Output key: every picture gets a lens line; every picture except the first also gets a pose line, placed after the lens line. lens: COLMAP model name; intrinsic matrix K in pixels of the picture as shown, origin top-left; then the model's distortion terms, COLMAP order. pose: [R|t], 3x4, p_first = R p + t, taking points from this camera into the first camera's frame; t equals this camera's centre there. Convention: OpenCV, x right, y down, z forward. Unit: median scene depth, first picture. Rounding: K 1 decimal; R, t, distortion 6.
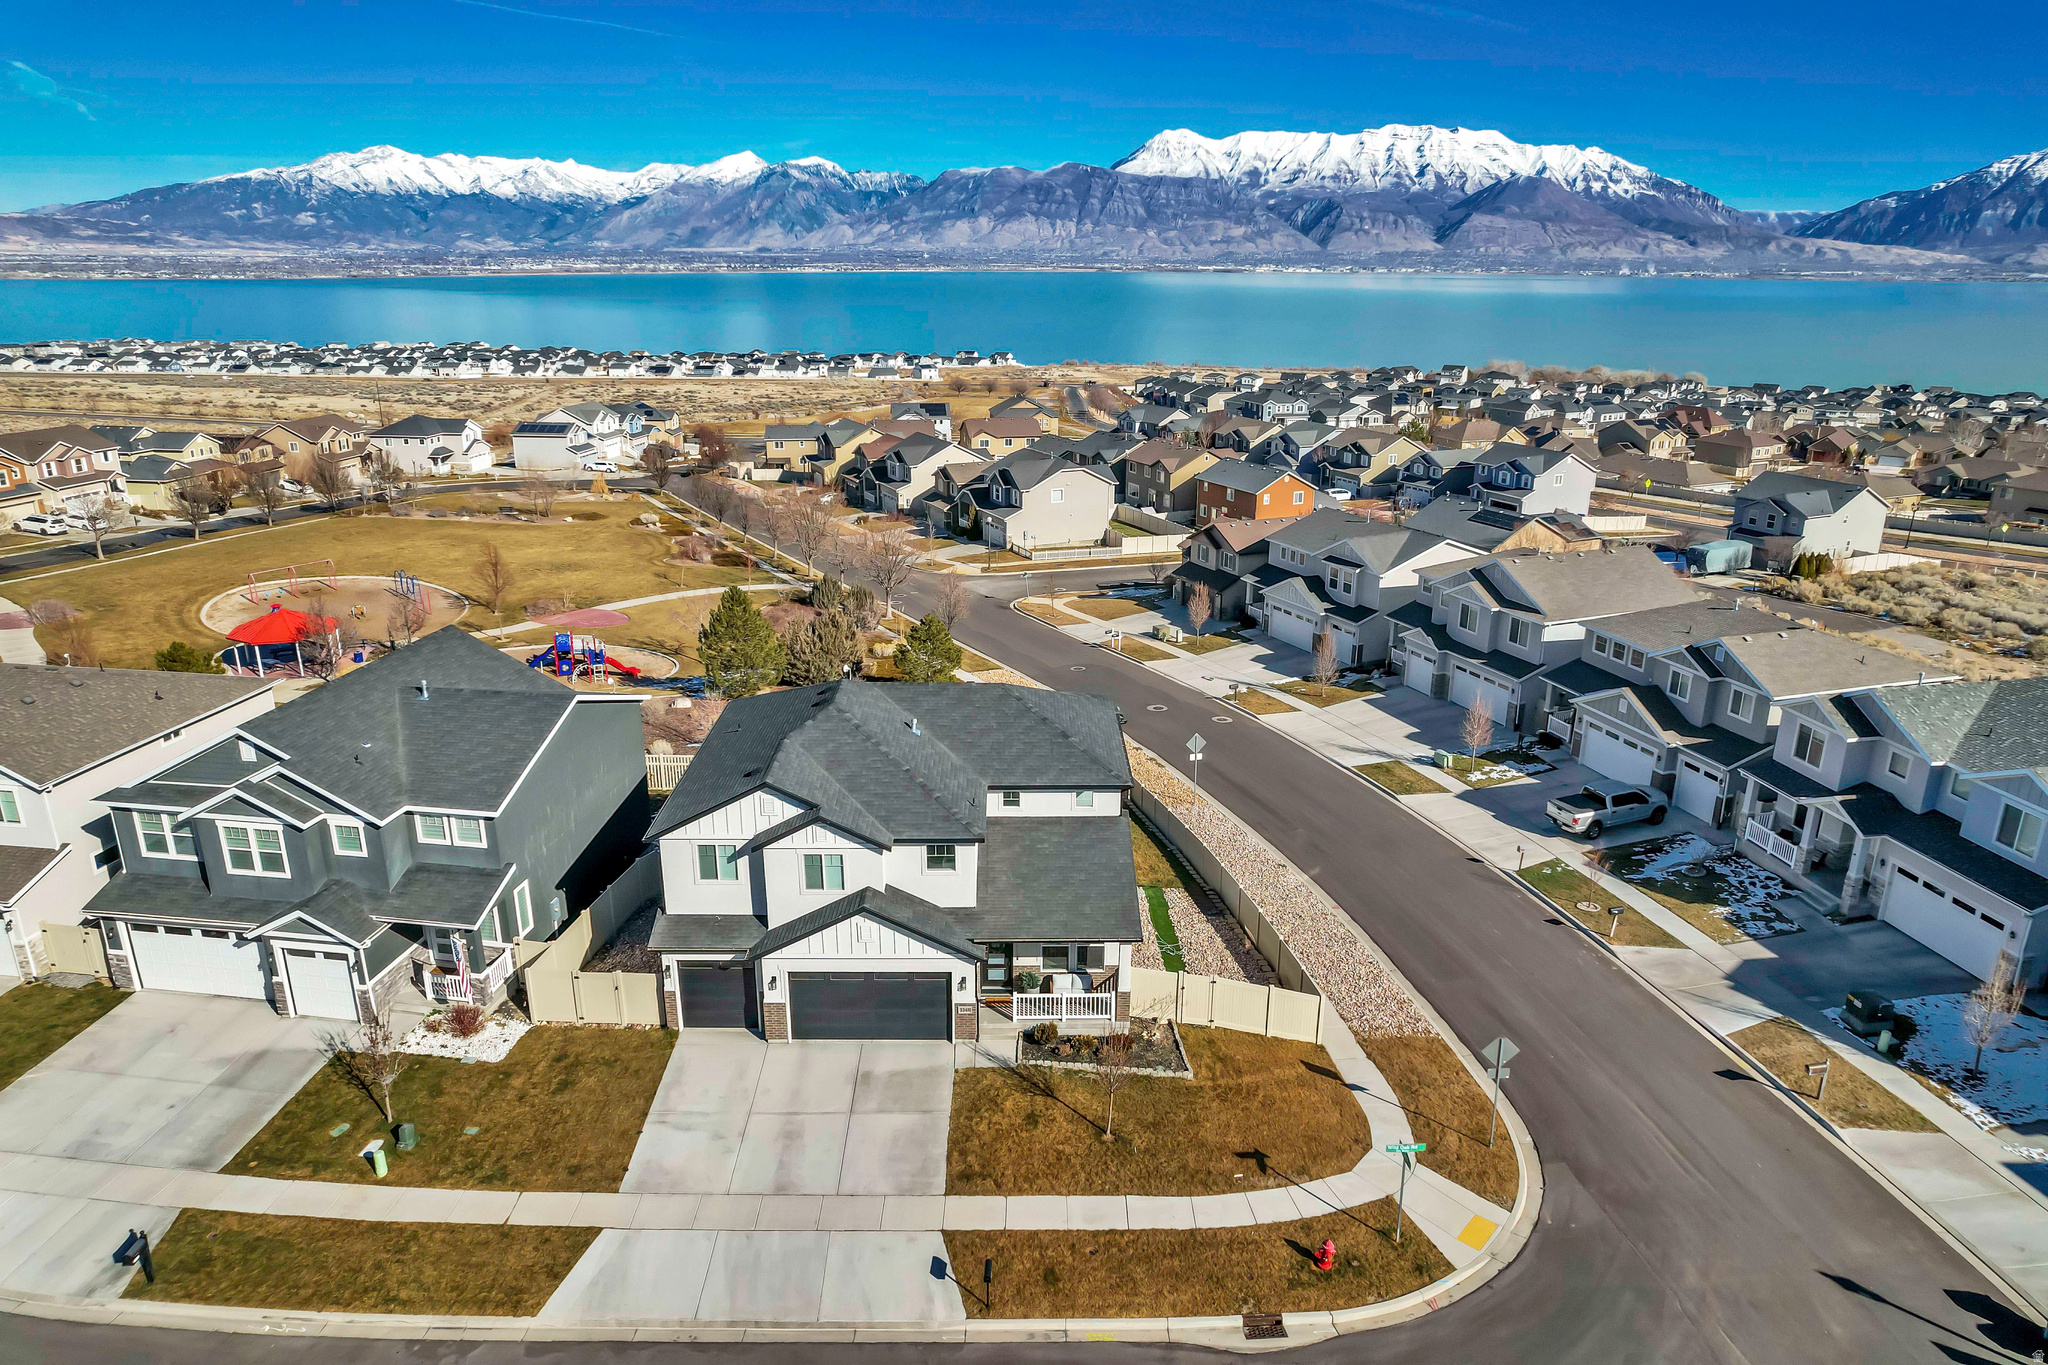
lens RADIAL K [[1306.8, 0, 1033.2], [0, 1306.8, 680.7], [0, 0, 1]] dist [-0.075566, 0.070691]
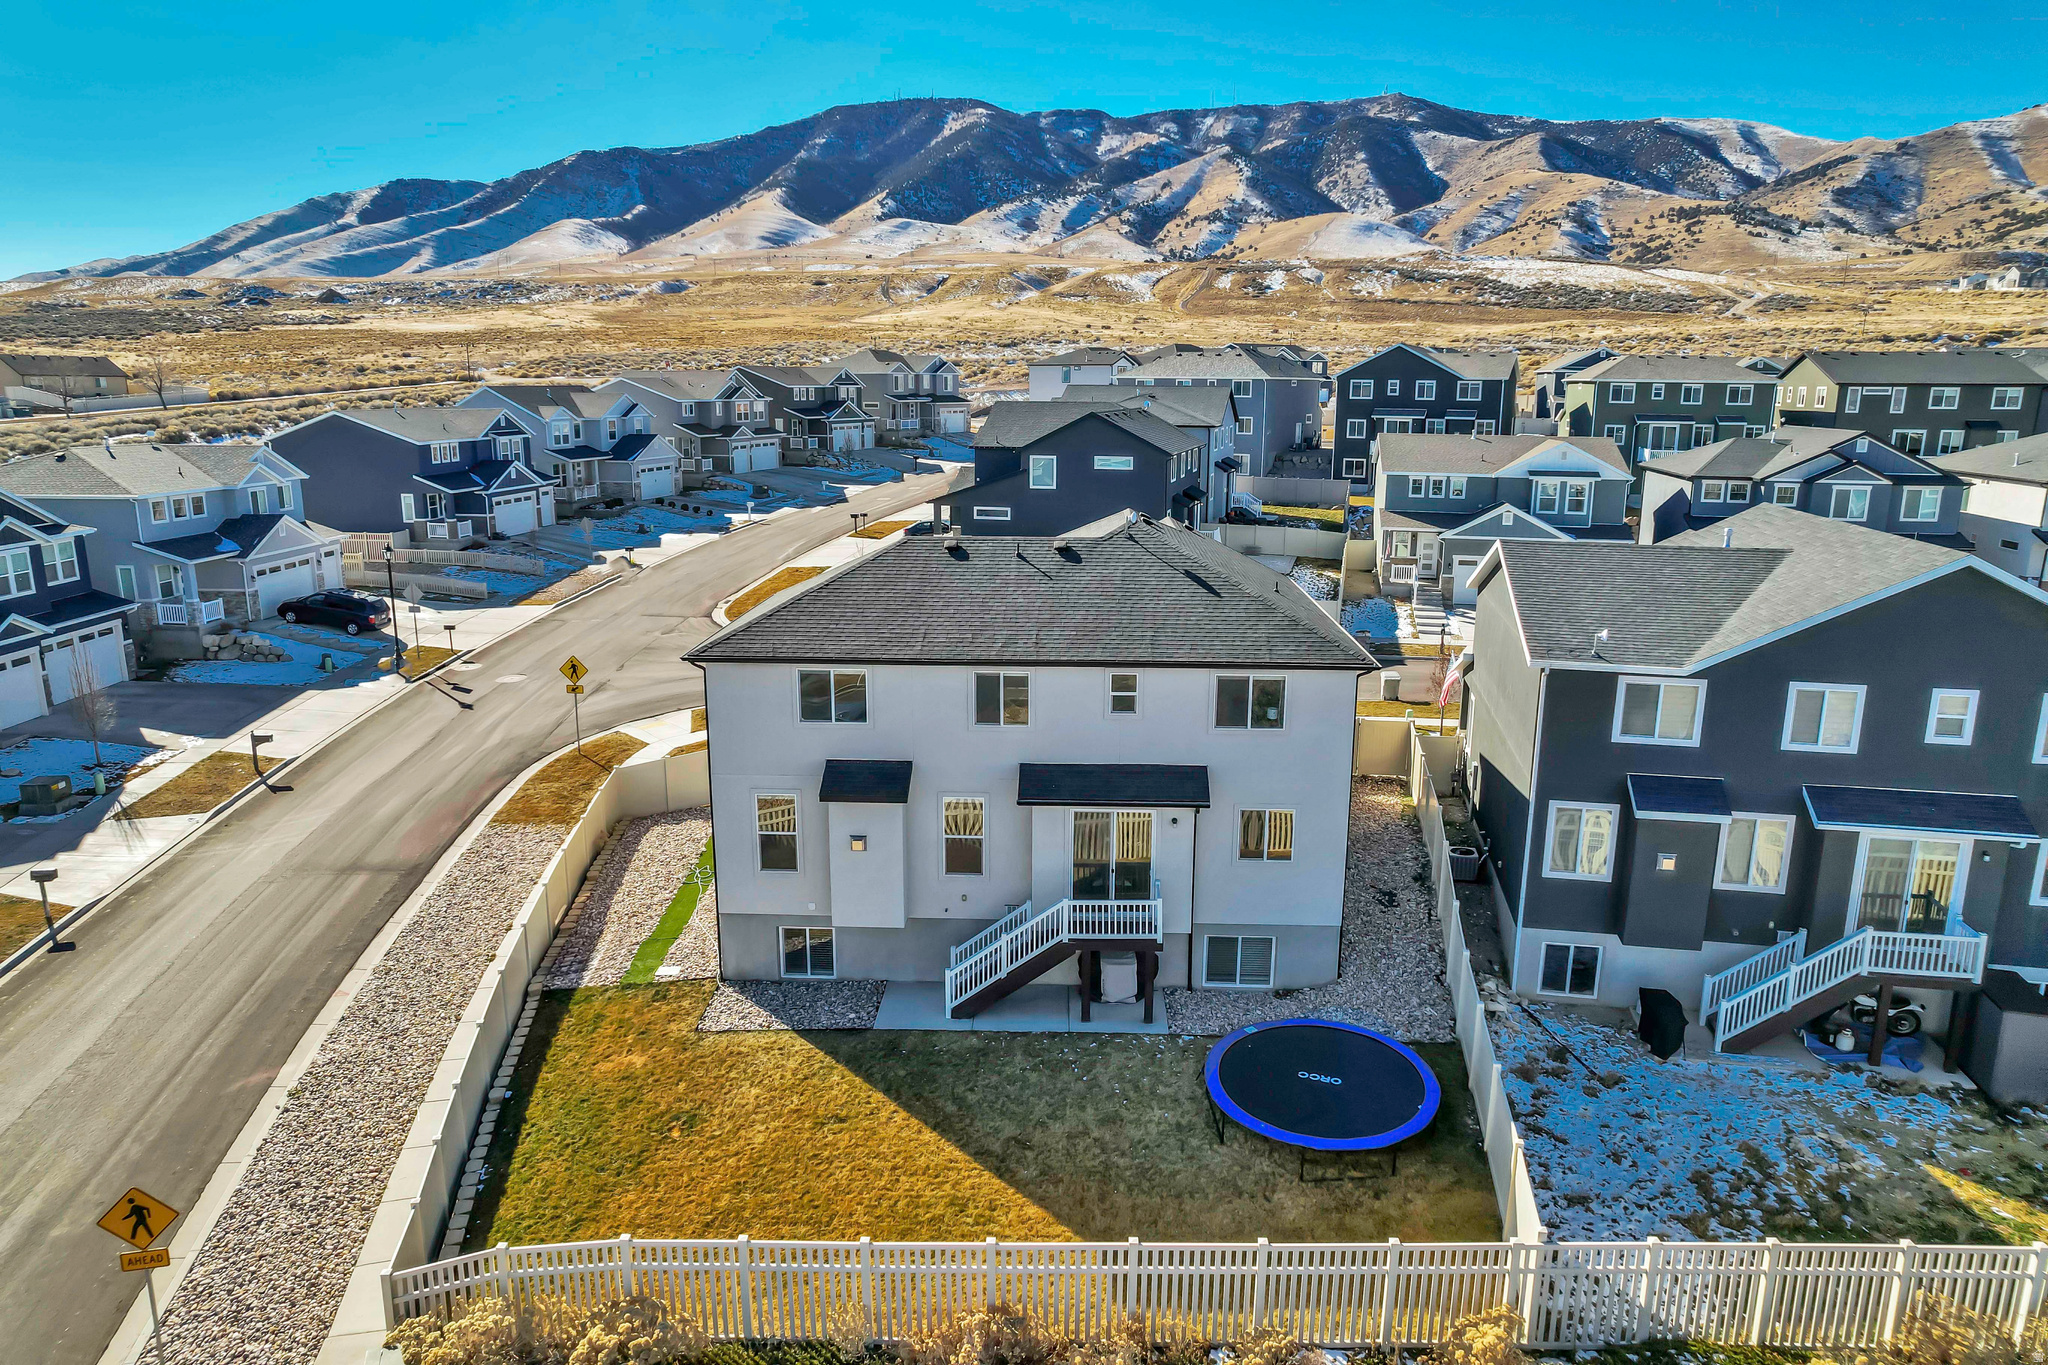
lens RADIAL K [[1306.8, 0, 1033.2], [0, 1306.8, 680.7], [0, 0, 1]] dist [-0.075566, 0.070691]
pose [[-0.998423, -0.022464, 0.051453, -0.141122], [0.007339, 0.856379, 0.516296, -0.317946], [-0.055661, 0.515860, -0.854863, 1.793842]]
